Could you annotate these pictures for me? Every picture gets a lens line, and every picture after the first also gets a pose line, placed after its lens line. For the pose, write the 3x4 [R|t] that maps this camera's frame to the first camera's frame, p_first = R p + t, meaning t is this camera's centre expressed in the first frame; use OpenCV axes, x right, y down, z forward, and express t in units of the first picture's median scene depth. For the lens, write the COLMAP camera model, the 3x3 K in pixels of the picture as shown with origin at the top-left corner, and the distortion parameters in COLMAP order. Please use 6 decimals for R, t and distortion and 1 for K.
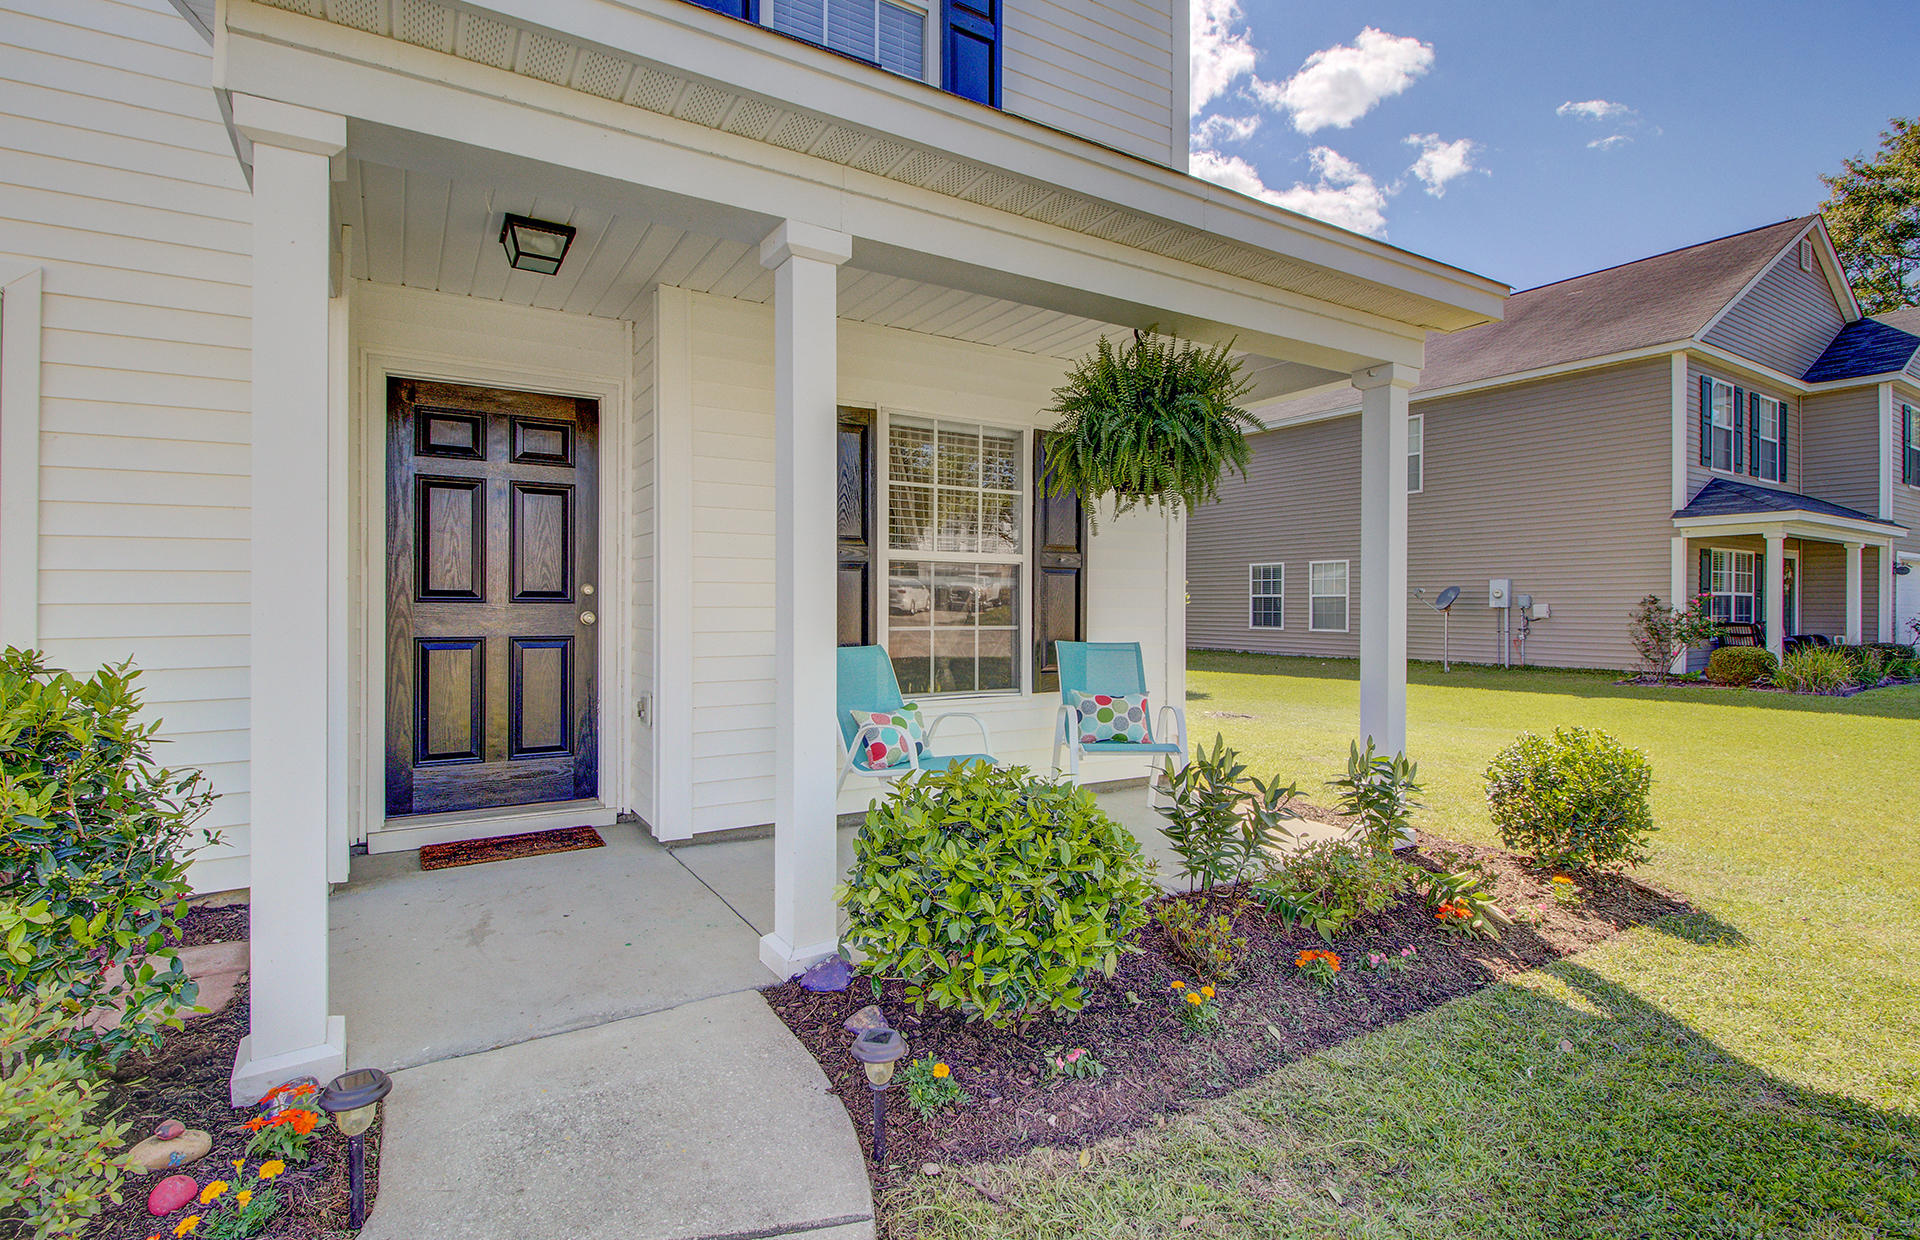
lens RADIAL K [[909.2, 0, 934.4], [0, 909.2, 608.7], [0, 0, 1]] dist [-0.003836, -0.006450]
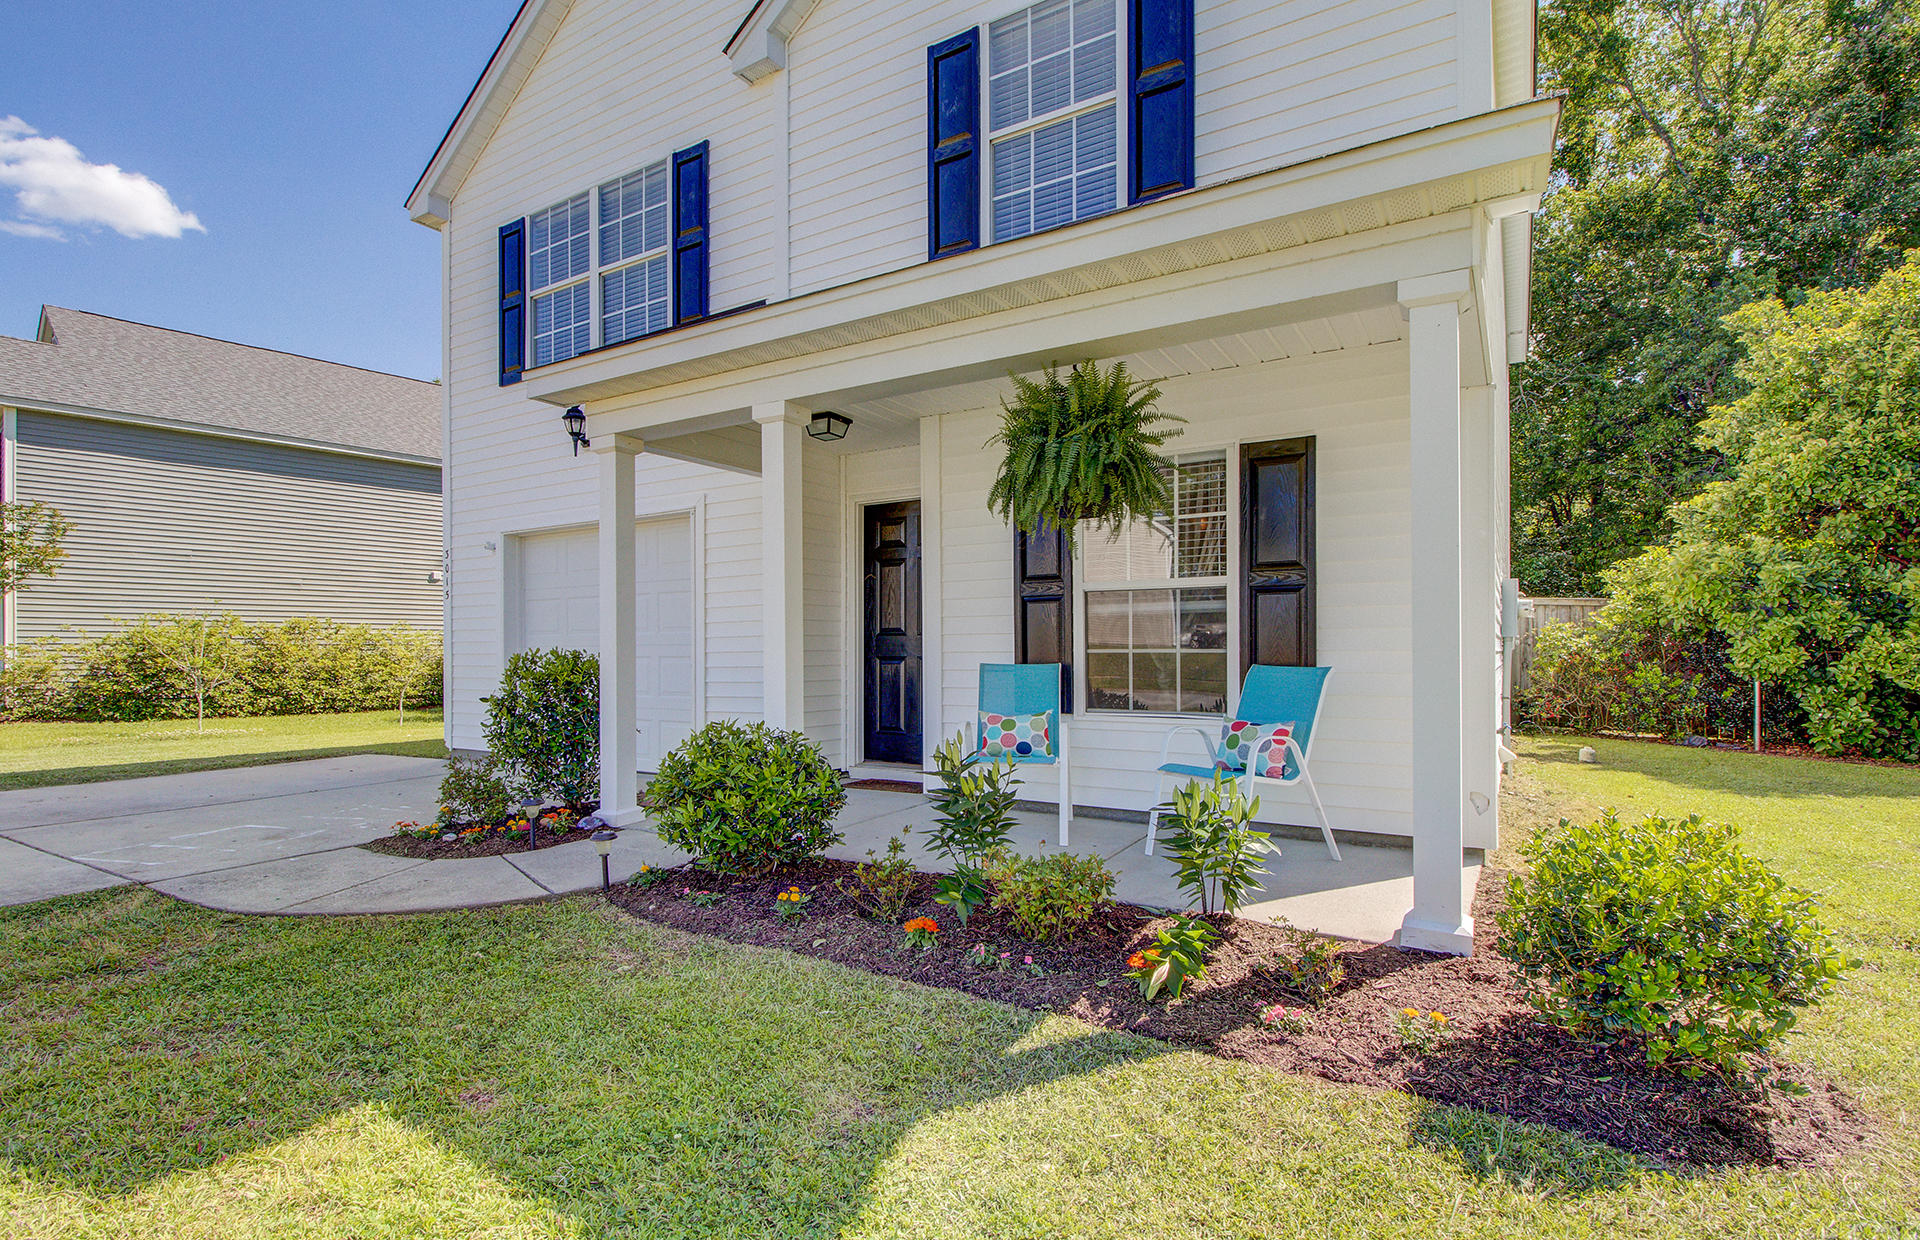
lens RADIAL K [[909.2, 0, 968.9], [0, 909.2, 664.6], [0, 0, 1]] dist [-0.003836, -0.006450]
pose [[0.467768, 0.003559, -0.883844, 0.876009], [0.001559, 0.999987, 0.004852, 0.031934], [0.883850, -0.003647, 0.467757, 0.308153]]
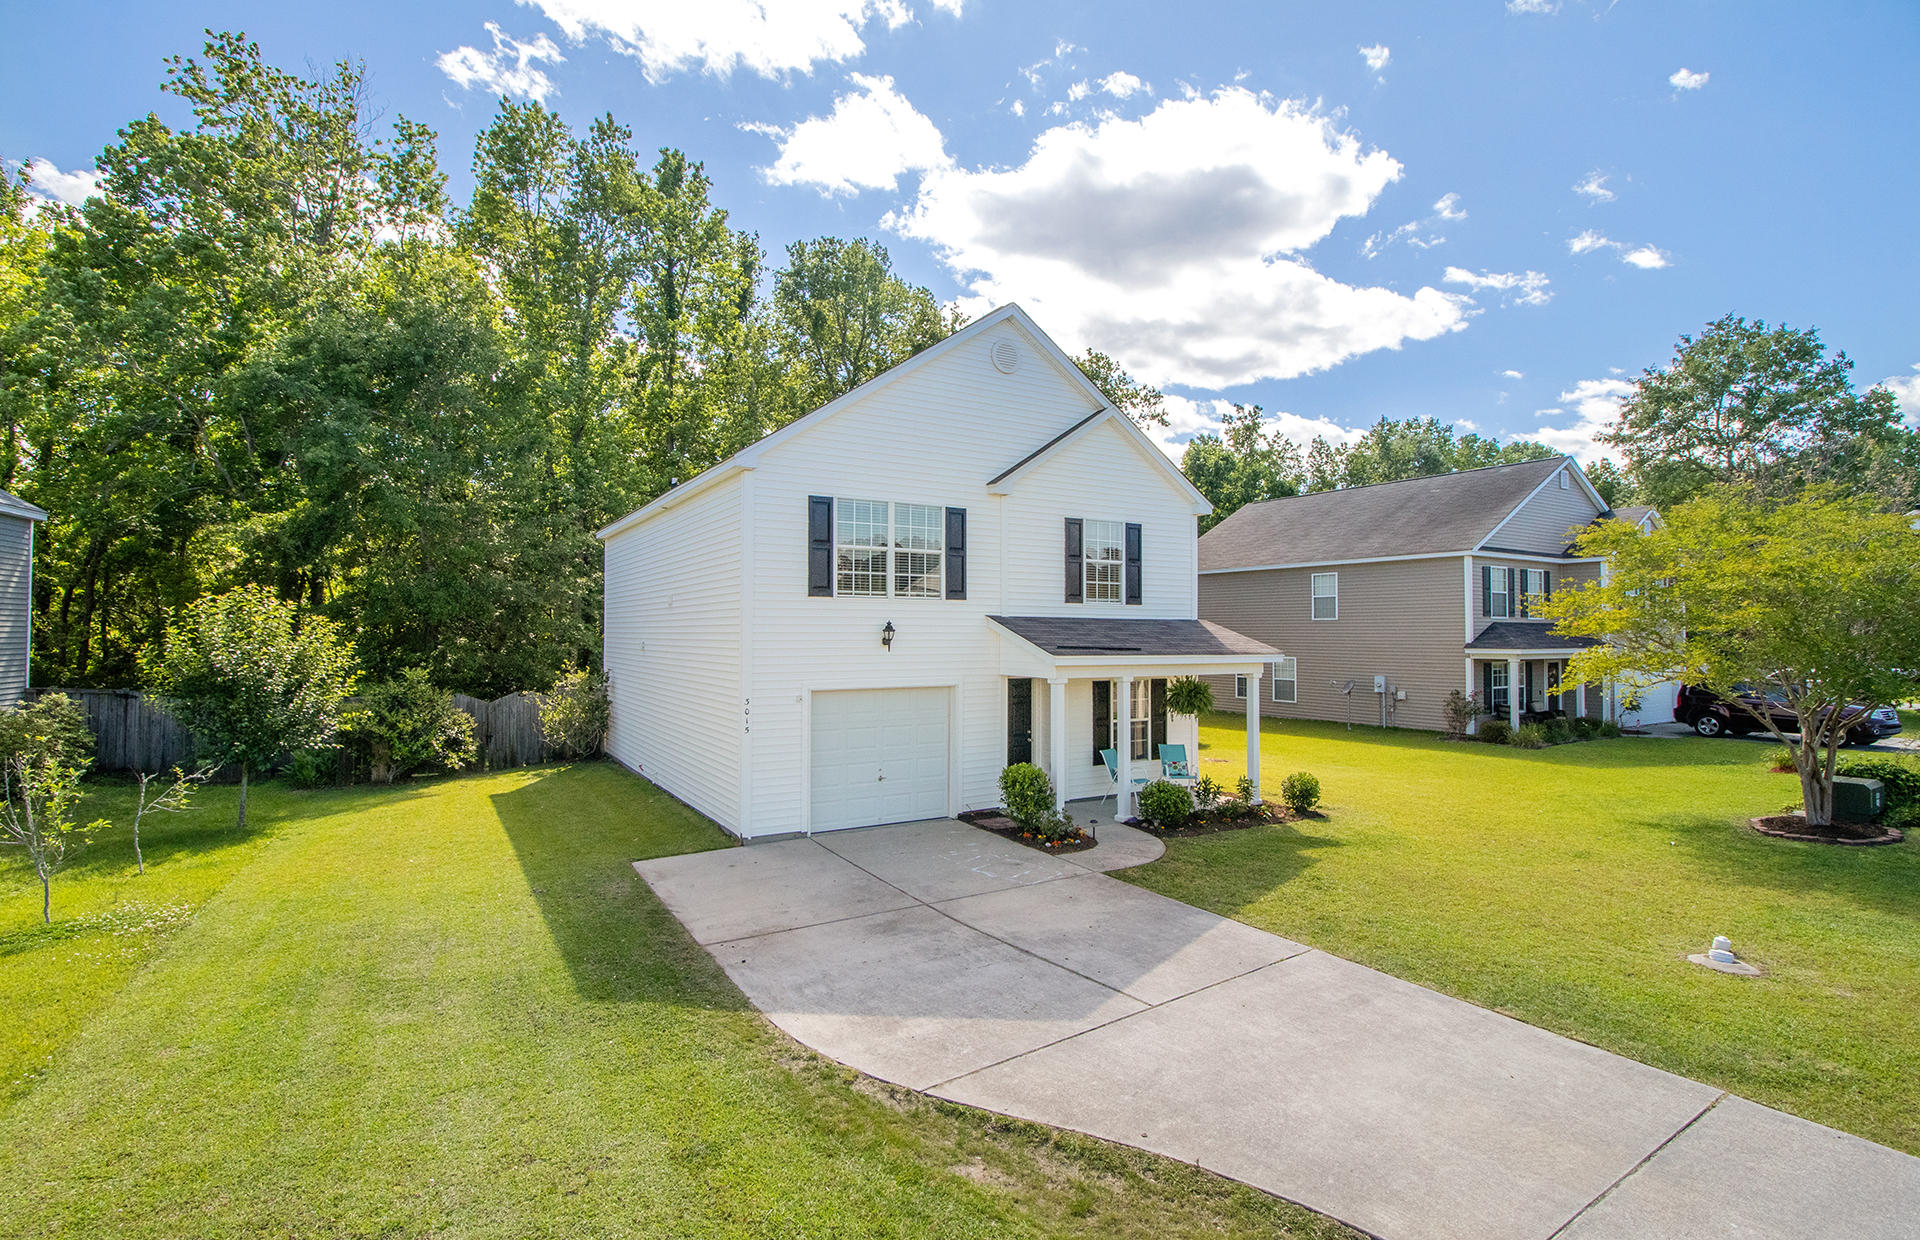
lens RADIAL K [[909.2, 0, 928.8], [0, 909.2, 612.8], [0, 0, 1]] dist [-0.003836, -0.006450]
pose [[0.999983, -0.001535, -0.005671, -0.706336], [0.001392, 0.999686, -0.025035, -0.373610], [0.005708, 0.025027, 0.999670, -2.401133]]
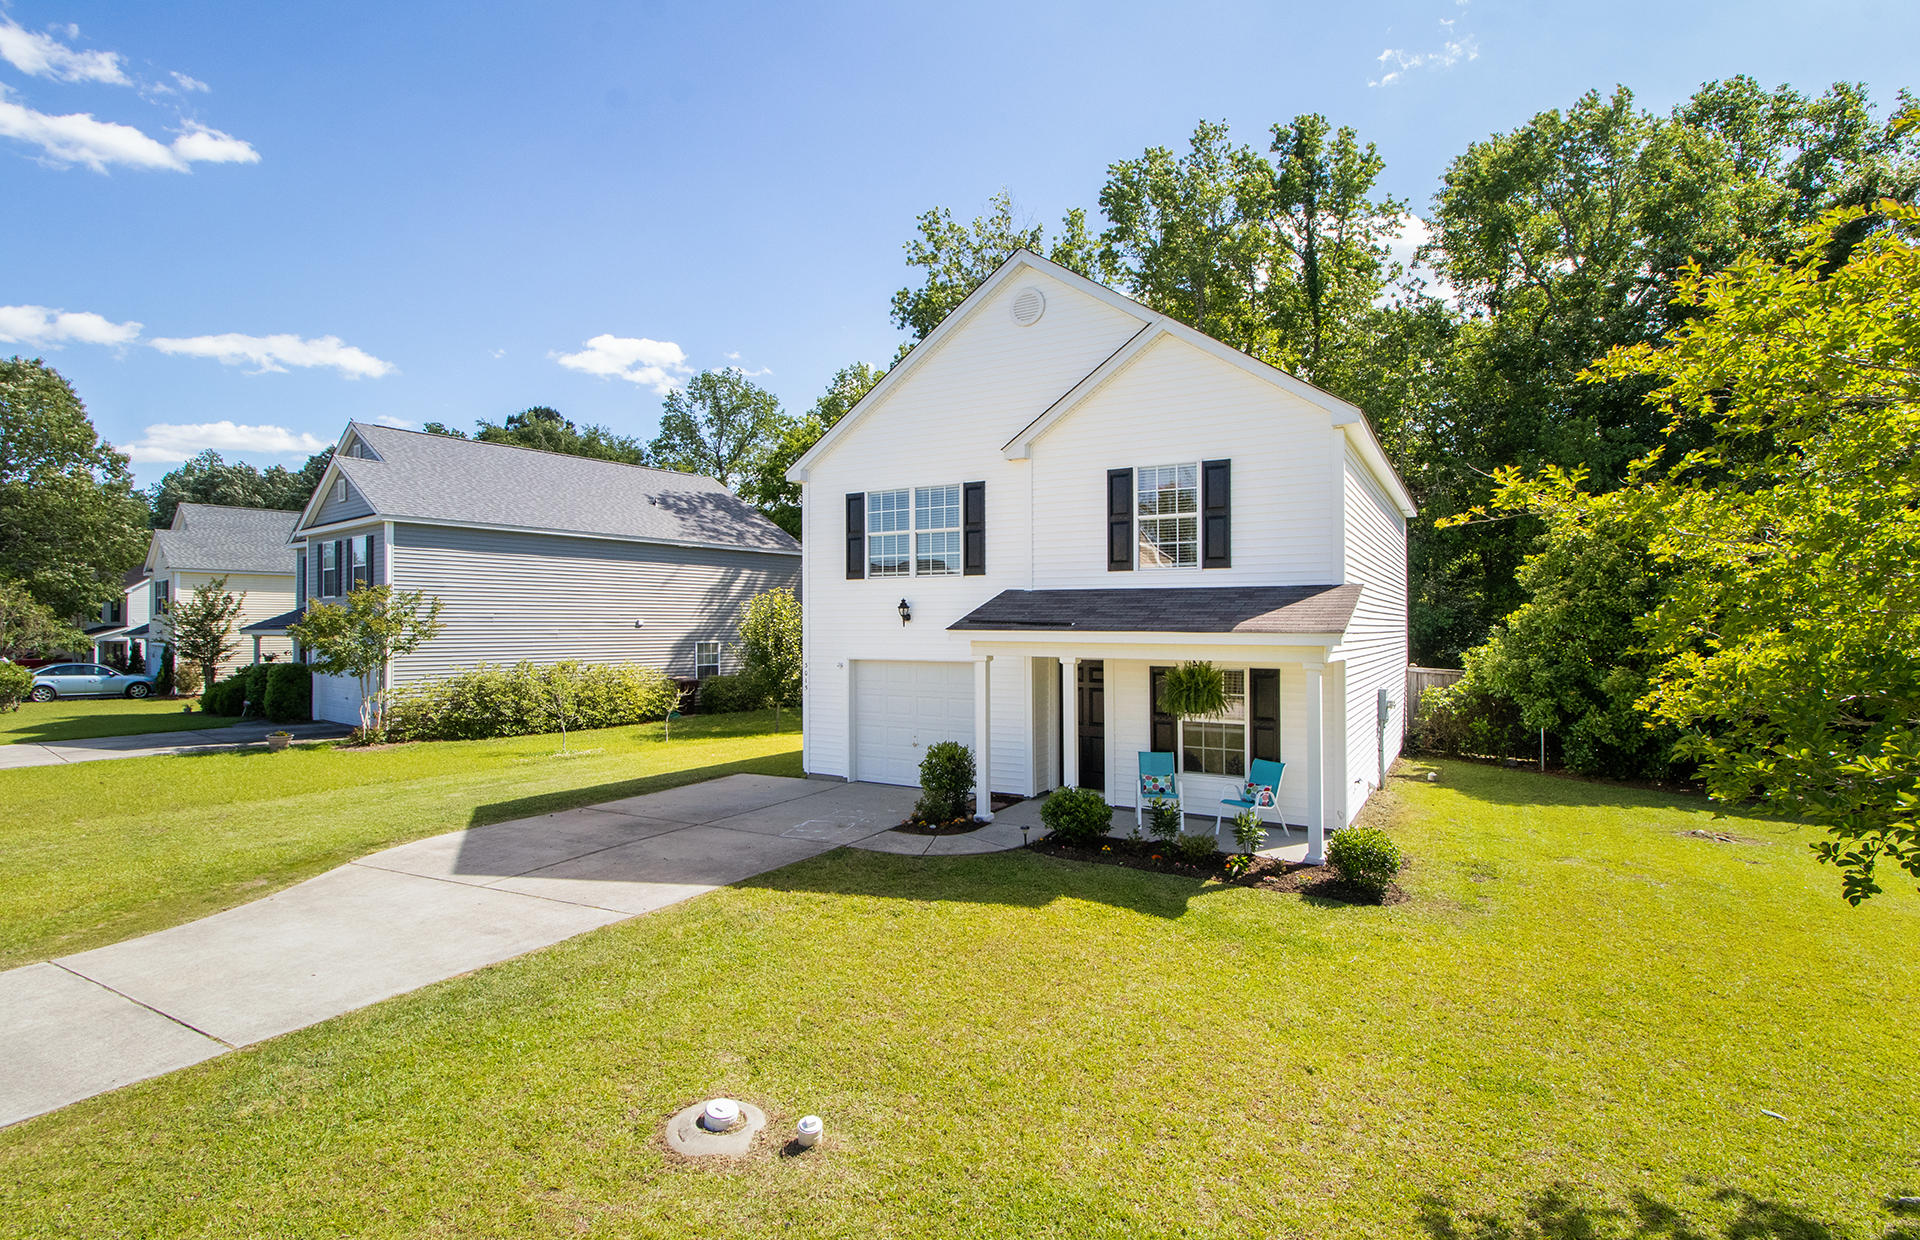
lens RADIAL K [[909.2, 0, 958.4], [0, 909.2, 621.8], [0, 0, 1]] dist [-0.003836, -0.006450]
pose [[0.483013, -0.007577, -0.875580, 1.939769], [-0.003796, 0.999935, -0.010747, -0.308189], [0.875605, 0.008515, 0.482953, -0.878069]]
